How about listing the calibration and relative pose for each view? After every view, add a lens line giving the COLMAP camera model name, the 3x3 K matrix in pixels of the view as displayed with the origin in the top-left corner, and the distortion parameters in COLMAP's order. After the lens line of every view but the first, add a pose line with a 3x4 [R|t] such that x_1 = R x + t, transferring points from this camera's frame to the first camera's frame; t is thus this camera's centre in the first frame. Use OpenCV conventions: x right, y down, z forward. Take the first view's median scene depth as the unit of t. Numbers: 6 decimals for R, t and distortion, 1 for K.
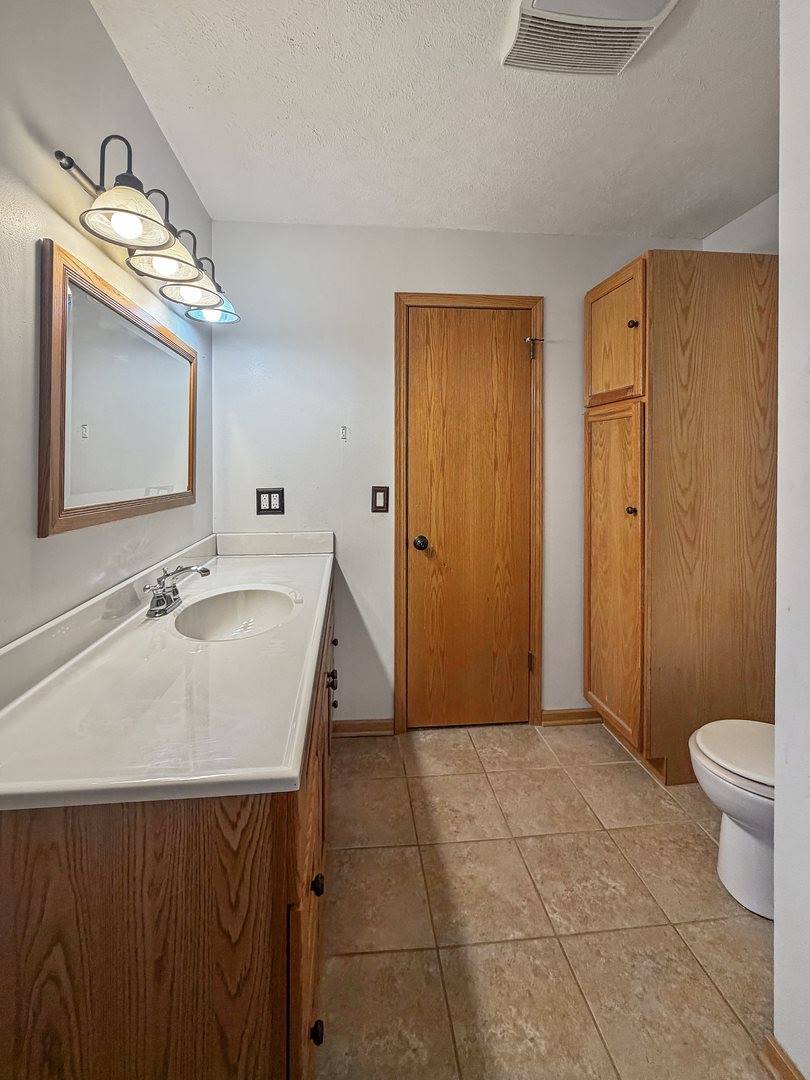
lens RADIAL K [[455.0, 0, 385.1], [0, 455.0, 464.2], [0, 0, 1]] dist [0.001088, -0.000859]
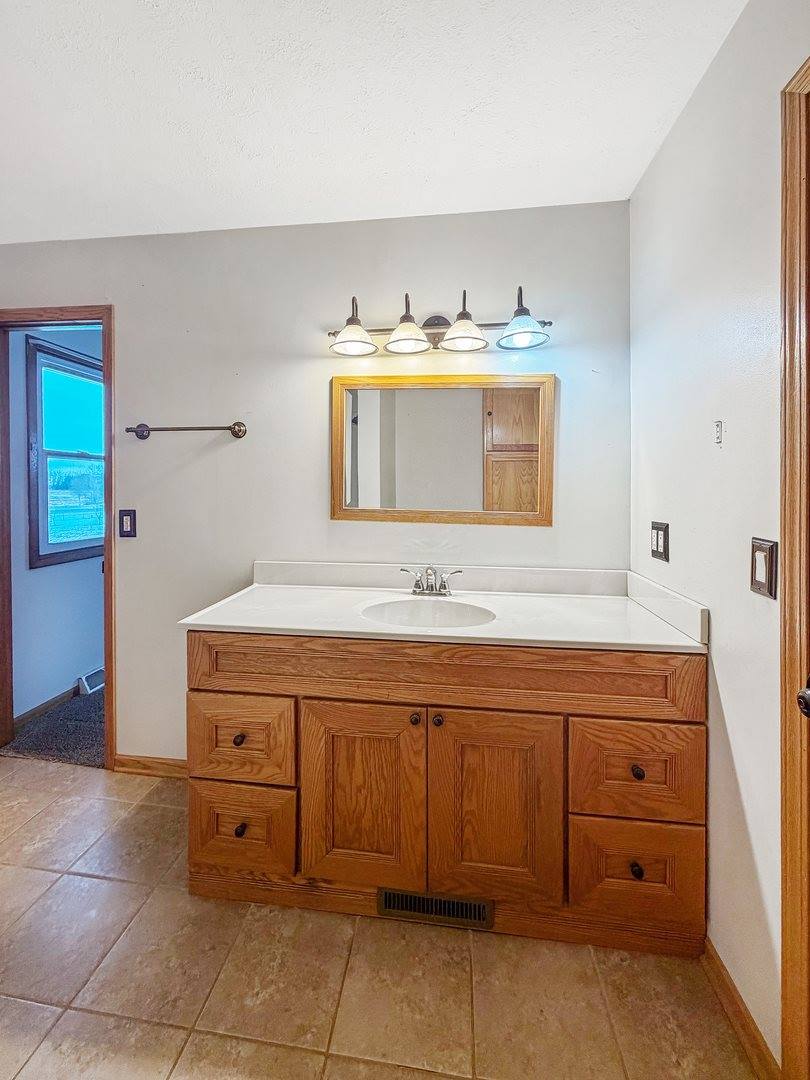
lens RADIAL K [[451.2, 0, 410.1], [0, 451.2, 489.1], [0, 0, 1]] dist [0.002036, -0.000744]
pose [[-0.200635, 0.010520, -0.979610, 0.823474], [-0.010282, 0.999865, 0.012844, -0.007500], [0.979612, 0.012650, -0.200499, 1.196836]]
